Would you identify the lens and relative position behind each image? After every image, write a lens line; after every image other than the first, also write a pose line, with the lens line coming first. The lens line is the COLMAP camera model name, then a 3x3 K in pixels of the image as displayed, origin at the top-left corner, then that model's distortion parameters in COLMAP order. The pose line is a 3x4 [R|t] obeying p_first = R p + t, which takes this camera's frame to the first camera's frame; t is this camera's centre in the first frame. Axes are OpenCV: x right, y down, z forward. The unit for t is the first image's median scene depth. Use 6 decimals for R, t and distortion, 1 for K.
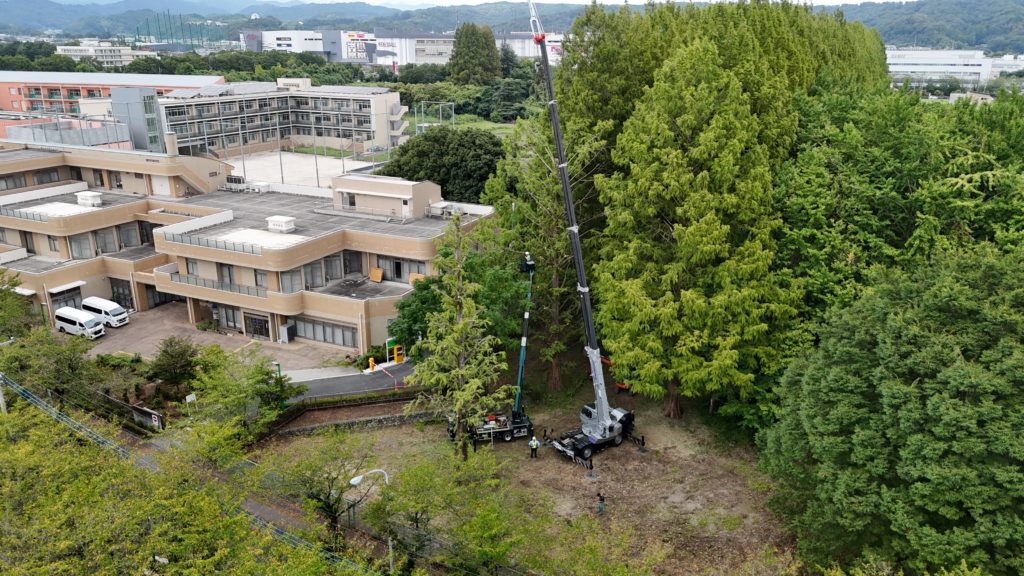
lens RADIAL K [[749.9, 0, 515.6], [0, 749.9, 286.9], [0, 0, 1]] dist [0.077835, -0.058292]
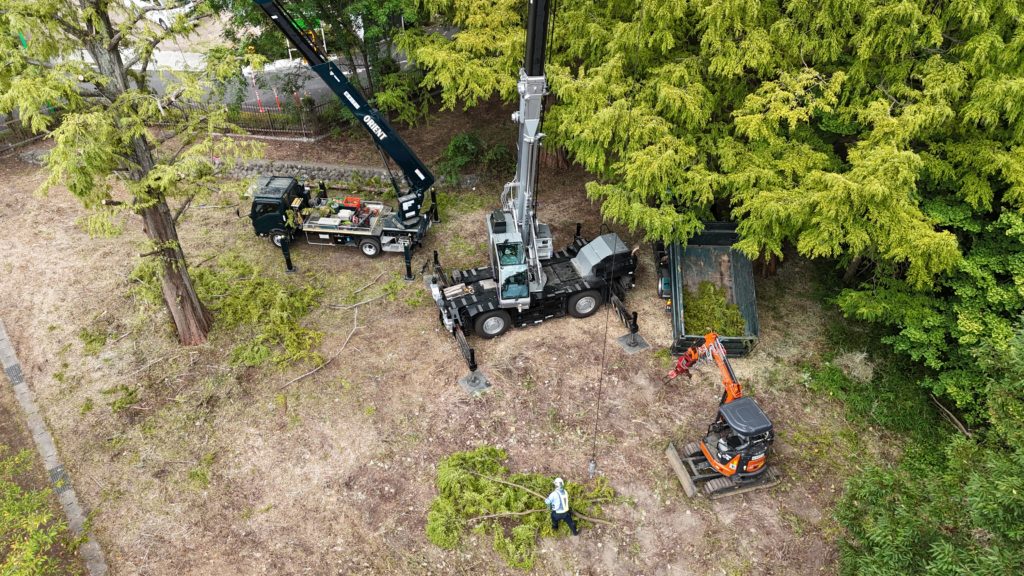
lens RADIAL K [[749.9, 0, 515.6], [0, 749.9, 286.9], [0, 0, 1]] dist [0.077835, -0.058292]
pose [[0.944115, 0.213459, -0.251160, 0.193731], [-0.111042, 0.923412, 0.367396, 0.033580], [0.310348, -0.318975, 0.895511, 0.561097]]
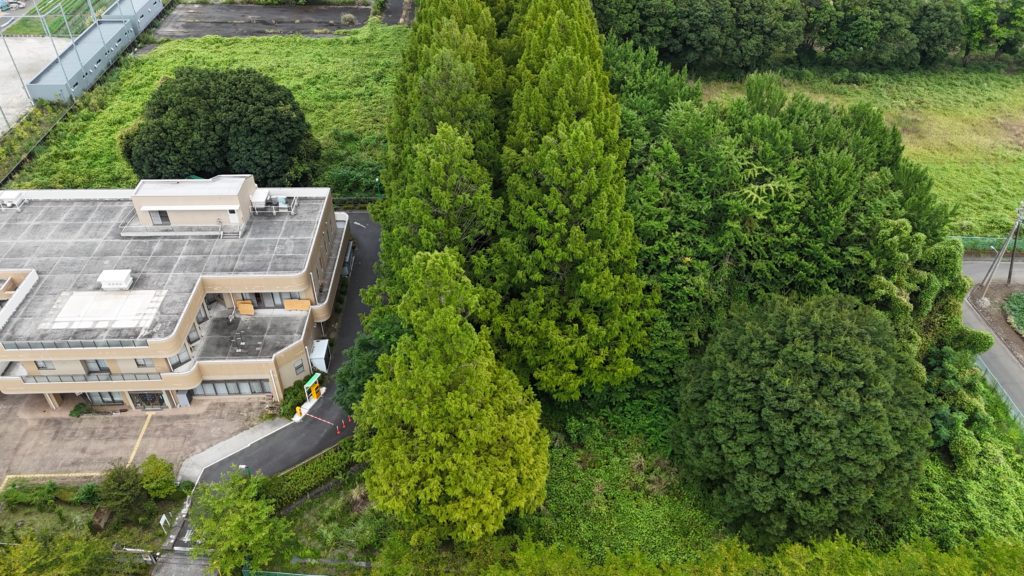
lens RADIAL K [[749.9, 0, 515.6], [0, 749.9, 286.9], [0, 0, 1]] dist [0.077835, -0.058292]
pose [[0.888186, -0.283033, 0.361965, -0.289789], [0.139017, 0.916368, 0.375424, -0.479782], [-0.437951, -0.283127, 0.853252, -0.016023]]
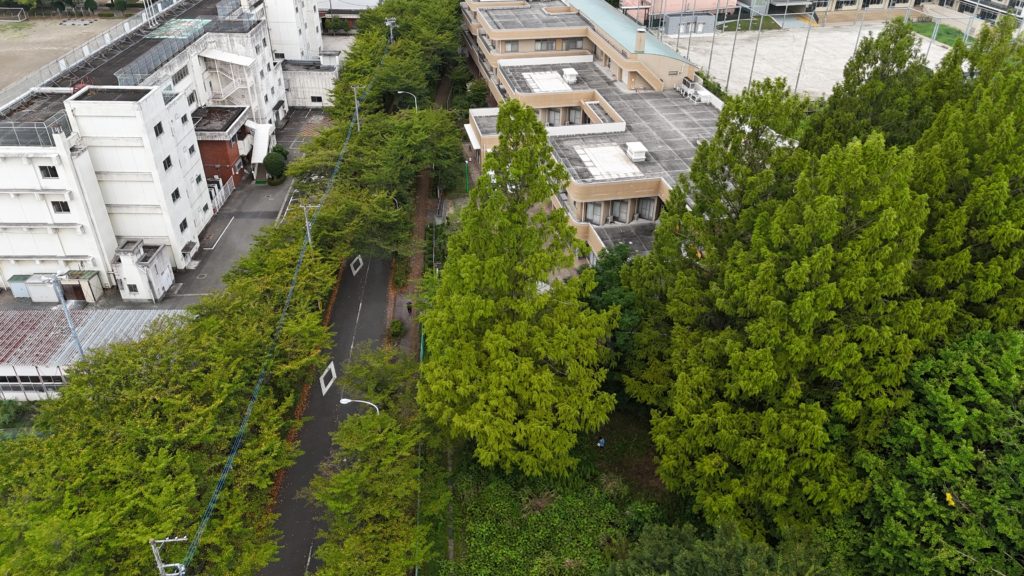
lens RADIAL K [[749.9, 0, 515.6], [0, 749.9, 286.9], [0, 0, 1]] dist [0.077835, -0.058292]
pose [[0.599575, 0.431379, -0.674108, 0.529822], [-0.257542, 0.901494, 0.347823, -0.320591], [0.757748, -0.034935, 0.651612, 0.217198]]
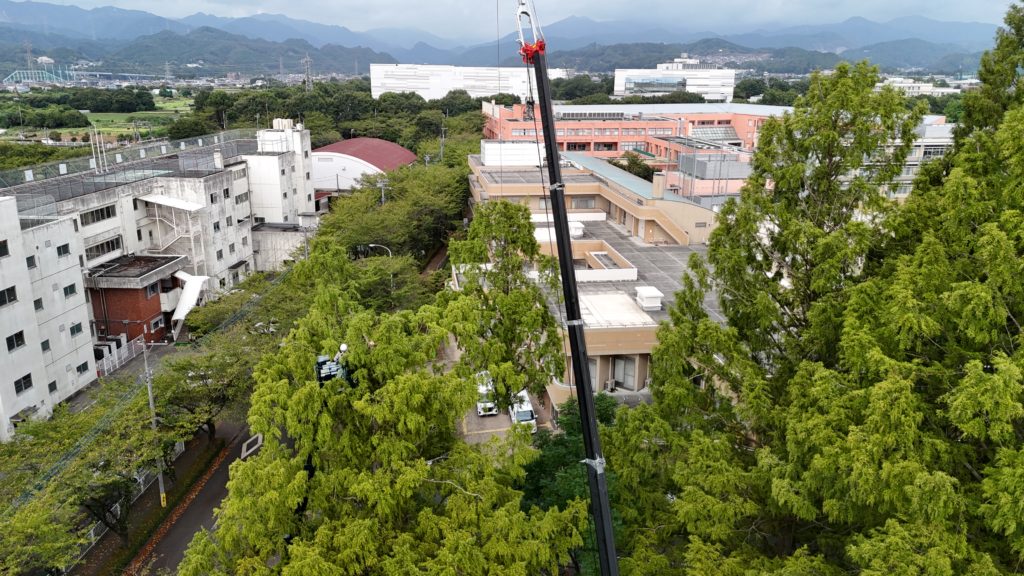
lens RADIAL K [[749.9, 0, 515.6], [0, 749.9, 286.9], [0, 0, 1]] dist [0.077835, -0.058292]
pose [[0.546056, 0.231432, -0.805147, 0.330840], [-0.266673, 0.959111, 0.094828, -0.177744], [0.794171, 0.162930, 0.585445, 0.569206]]
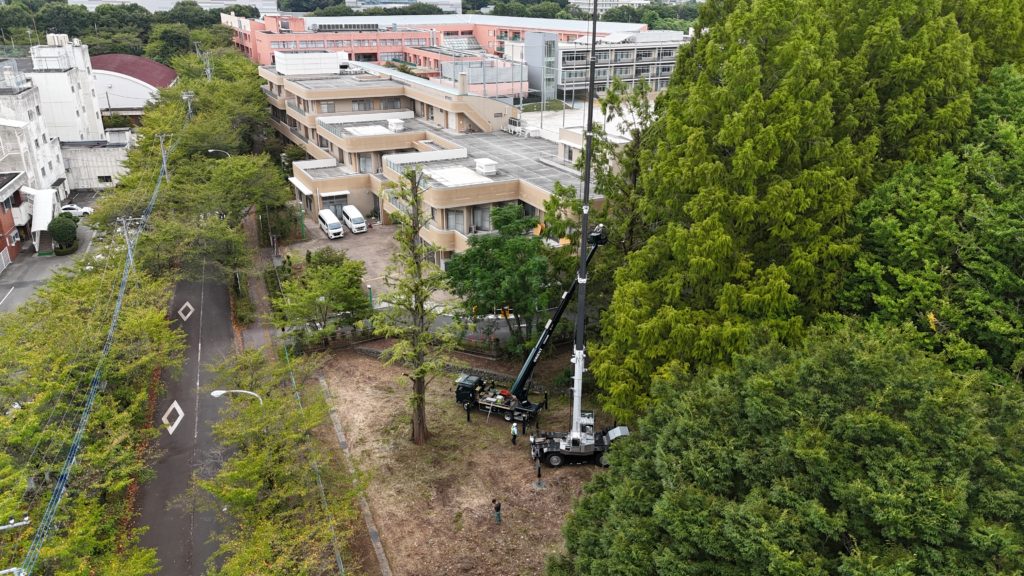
lens RADIAL K [[755.4, 0, 515.6], [0, 755.4, 287.6], [0, 0, 1]] dist [0.059083, -0.046807]
pose [[0.802744, 0.224987, -0.552252, 0.461497], [-0.191365, 0.974307, 0.118767, -0.069363], [0.564784, 0.010343, 0.825174, 0.208230]]
